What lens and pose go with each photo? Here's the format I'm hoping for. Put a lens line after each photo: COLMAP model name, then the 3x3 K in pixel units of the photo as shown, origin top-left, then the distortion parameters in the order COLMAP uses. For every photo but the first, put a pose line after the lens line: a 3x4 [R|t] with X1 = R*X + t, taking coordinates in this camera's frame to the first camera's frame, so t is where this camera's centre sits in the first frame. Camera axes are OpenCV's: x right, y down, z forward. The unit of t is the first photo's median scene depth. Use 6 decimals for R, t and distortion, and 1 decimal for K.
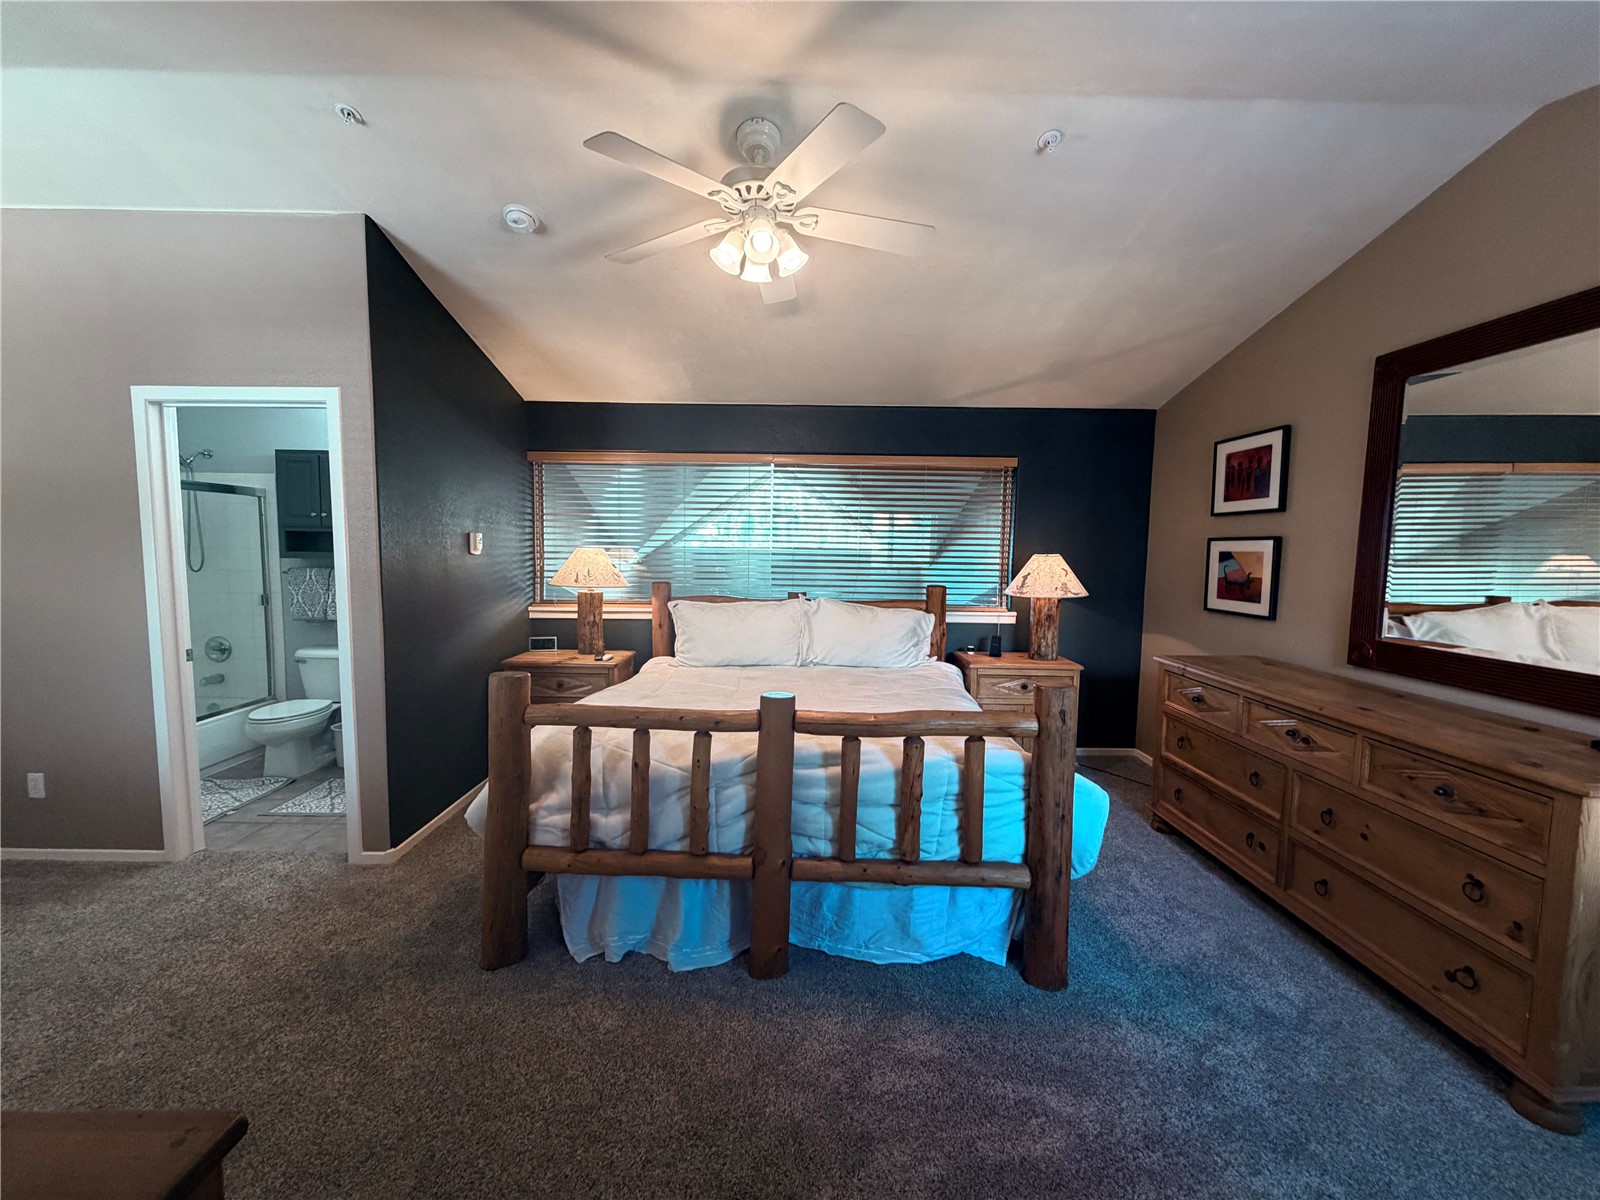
lens RADIAL K [[644.7, 0, 800.0], [0, 644.7, 600.0], [0, 0, 1]] dist [-0.001560, -0.000168]
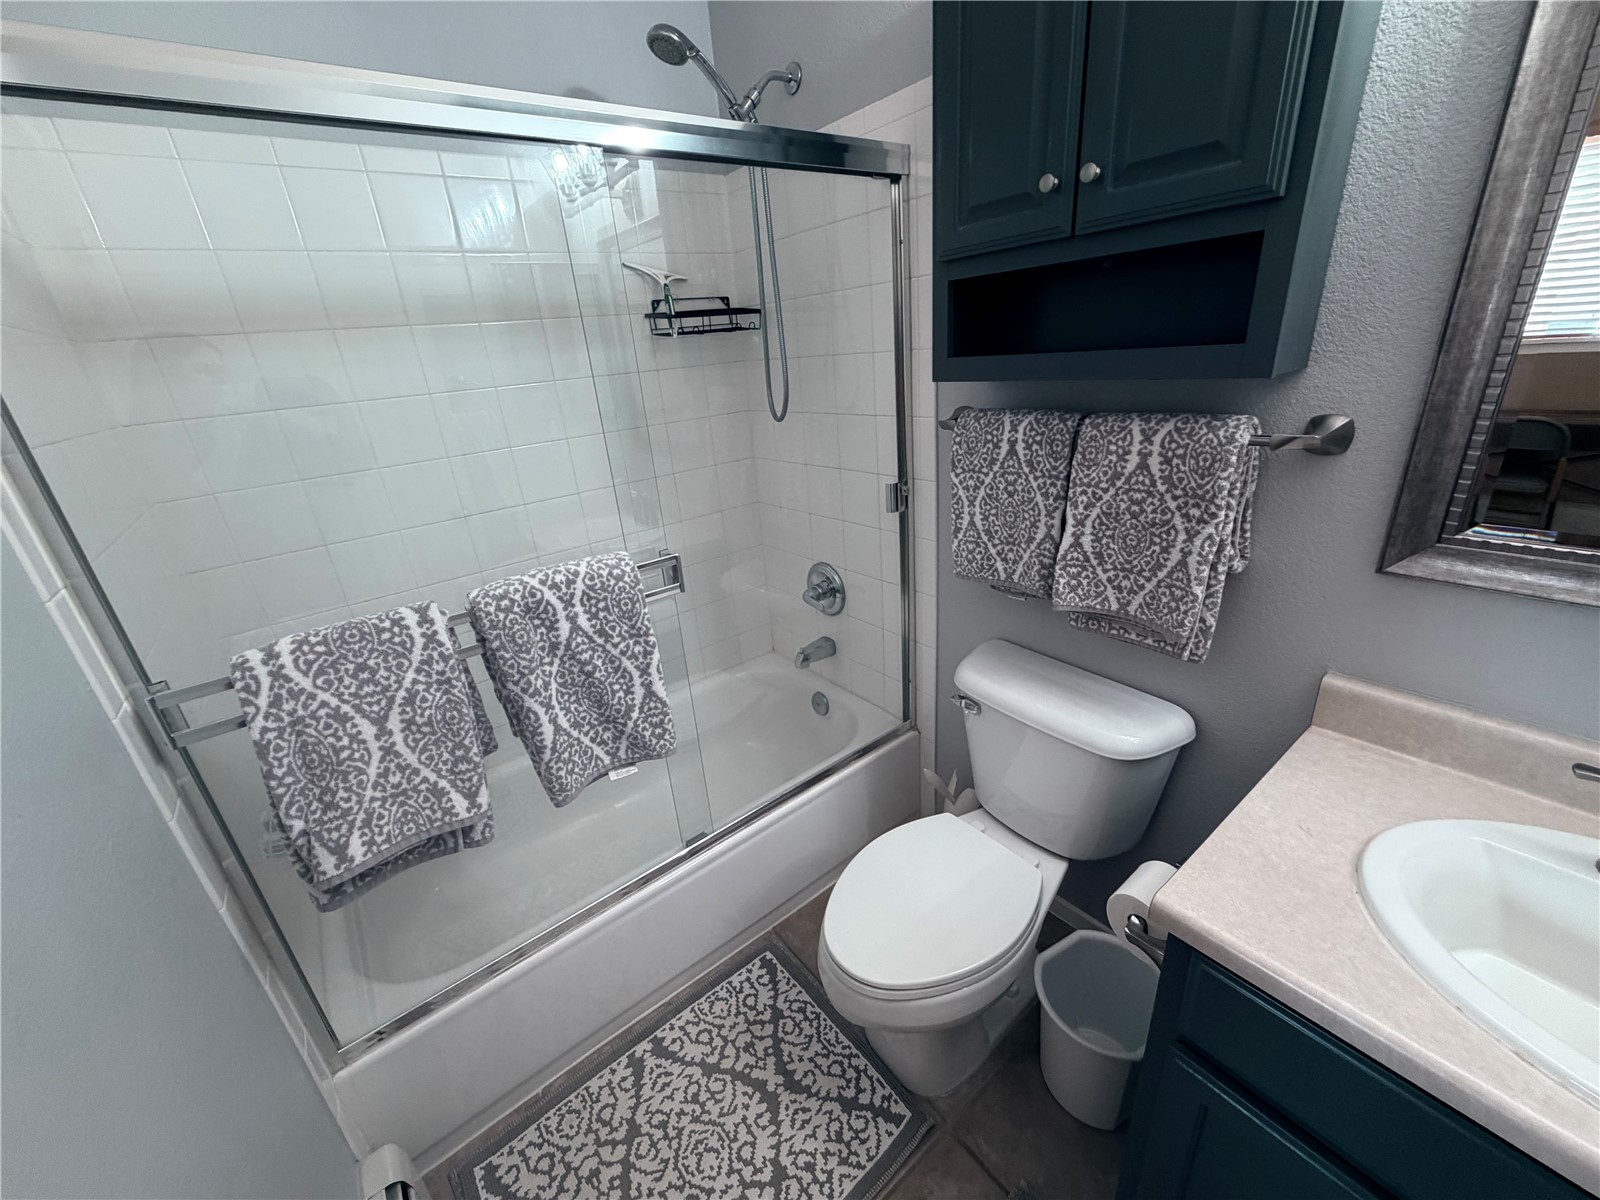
lens RADIAL K [[644.7, 0, 800.0], [0, 644.7, 600.0], [0, 0, 1]] dist [-0.001560, -0.000168]
pose [[0.608635, 0.238128, -0.756874, -0.581805], [0.026721, 0.947210, 0.319499, -0.065721], [0.793000, -0.214683, 0.570142, 0.743394]]
